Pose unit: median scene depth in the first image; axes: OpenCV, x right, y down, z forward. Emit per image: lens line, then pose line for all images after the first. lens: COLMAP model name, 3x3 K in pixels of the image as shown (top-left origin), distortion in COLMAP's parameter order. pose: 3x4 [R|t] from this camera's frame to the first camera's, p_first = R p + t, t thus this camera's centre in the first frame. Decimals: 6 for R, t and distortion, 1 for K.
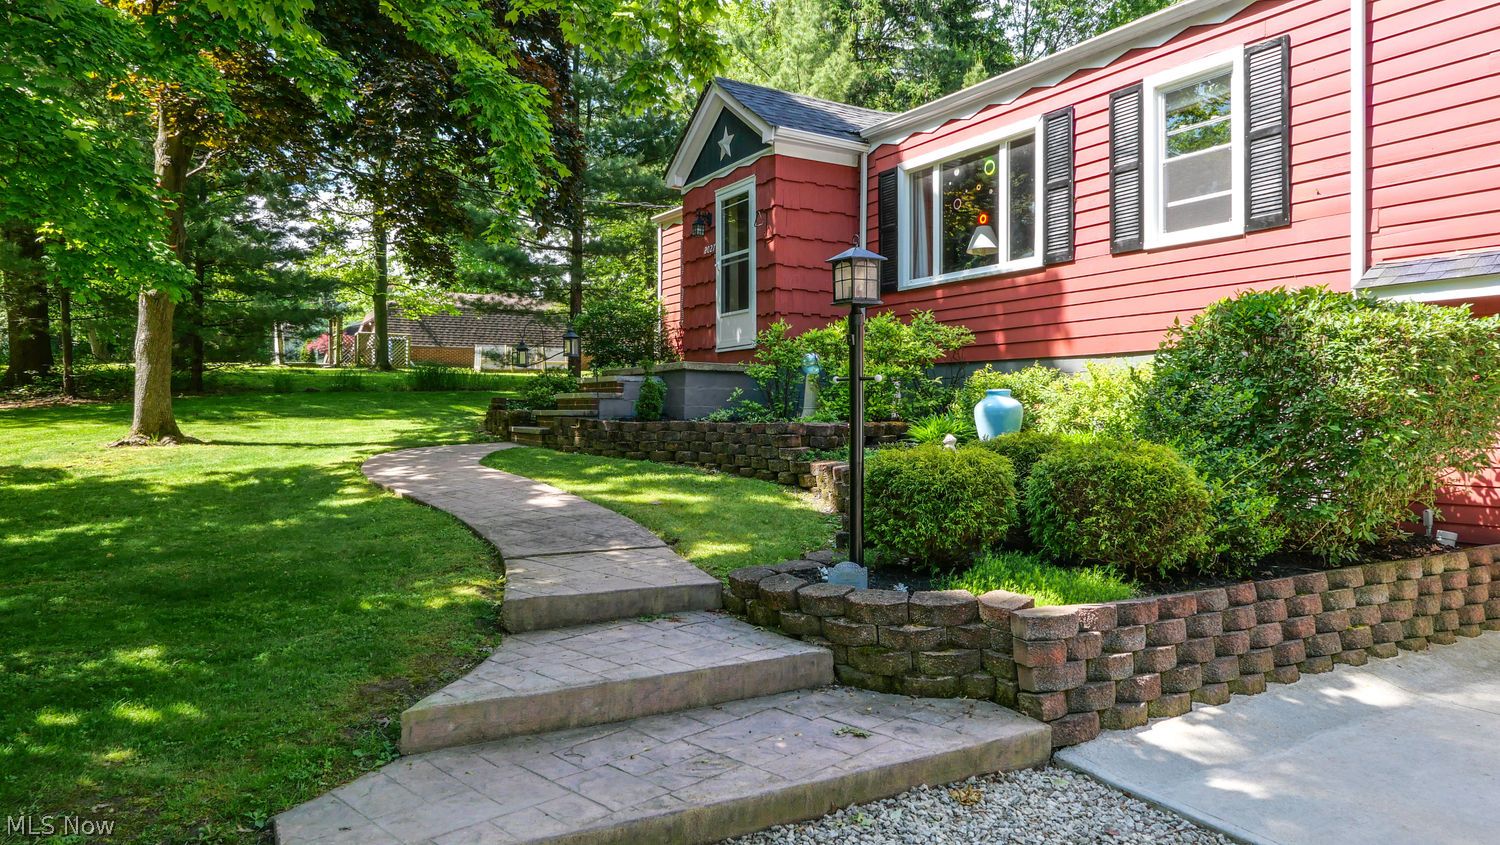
lens RADIAL K [[1007.1, 0, 750.0], [0, 1007.1, 422.5], [0, 0, 1]] dist [-0.019647, -0.000370]
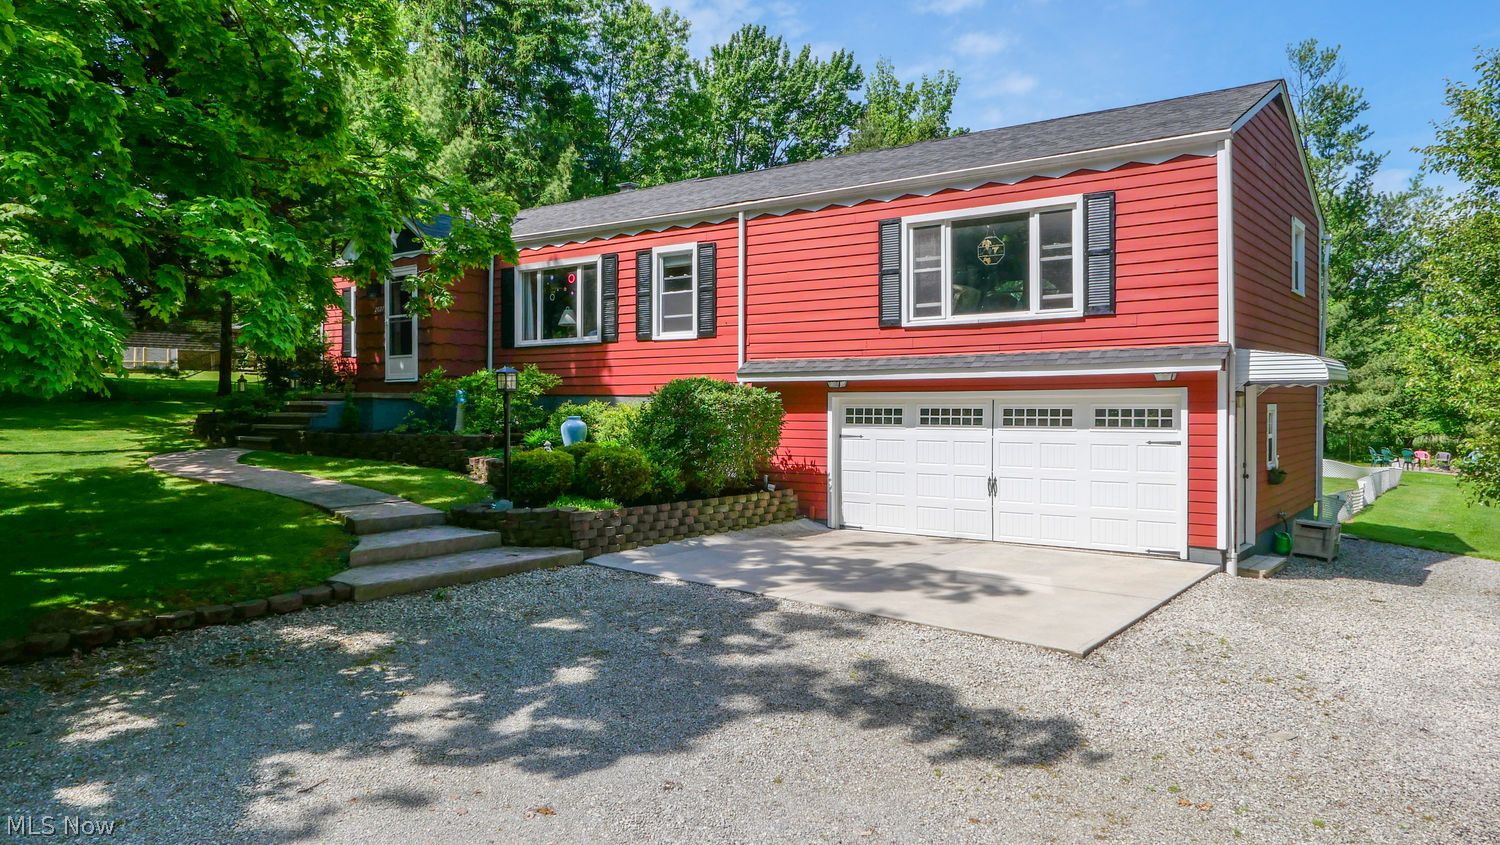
lens RADIAL K [[1042.2, 0, 759.0], [0, 1042.2, 419.1], [0, 0, 1]] dist [-0.039517, 0.000765]
pose [[0.922896, -0.003080, 0.385038, -0.165512], [0.000932, 0.999983, 0.005765, -0.037254], [-0.385049, -0.004961, 0.922883, -0.846781]]
